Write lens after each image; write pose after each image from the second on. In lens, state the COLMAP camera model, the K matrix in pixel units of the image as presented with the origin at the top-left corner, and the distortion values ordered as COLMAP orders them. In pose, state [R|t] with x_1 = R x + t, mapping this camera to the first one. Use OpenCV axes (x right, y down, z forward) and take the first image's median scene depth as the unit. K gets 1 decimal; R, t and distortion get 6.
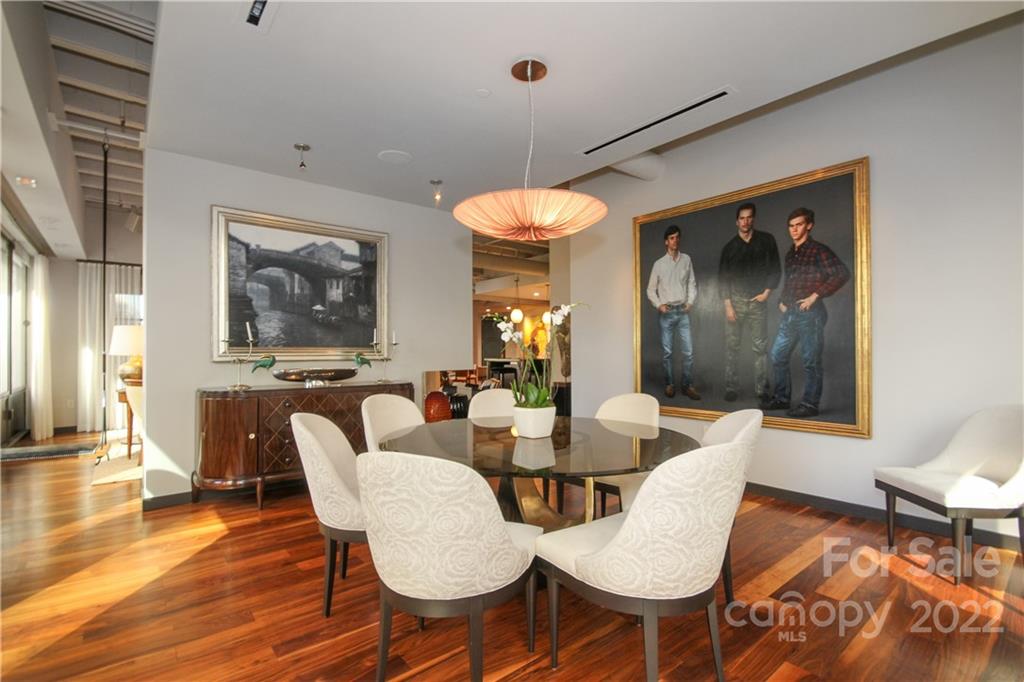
lens RADIAL K [[477.8, 0, 515.6], [0, 477.8, 349.7], [0, 0, 1]] dist [-0.000469, -0.002446]
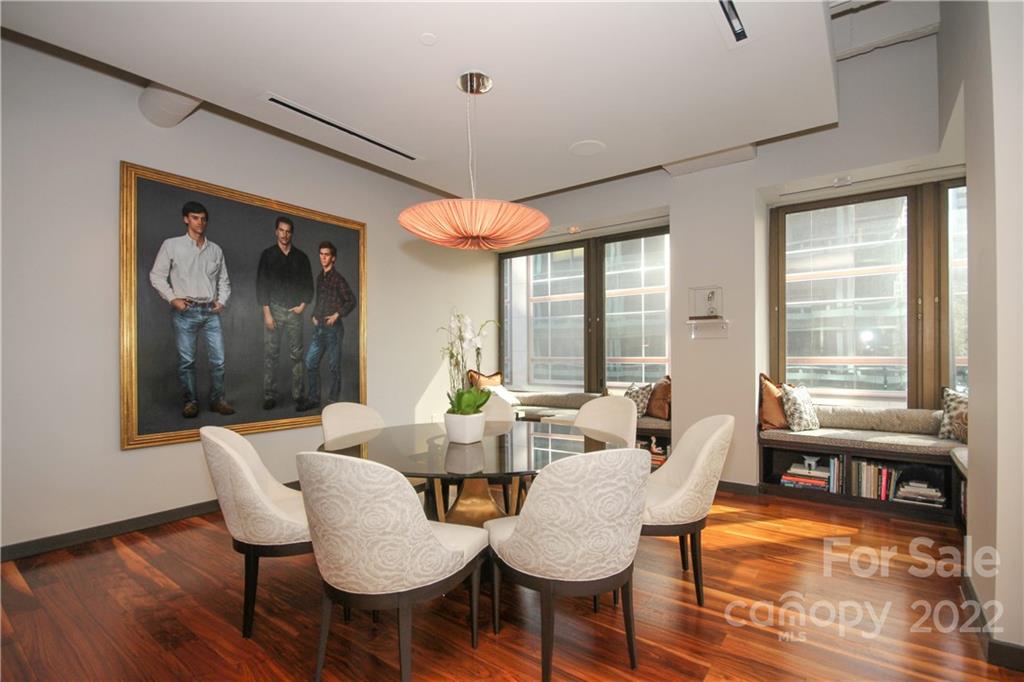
lens RADIAL K [[477.8, 0, 494.9], [0, 477.8, 353.5], [0, 0, 1]] dist [-0.000469, -0.002446]
pose [[-0.208586, 0.006744, 0.977981, -0.624876], [-0.000340, 0.999976, -0.006969, -0.001111], [-0.978004, -0.001786, -0.208579, 0.759339]]
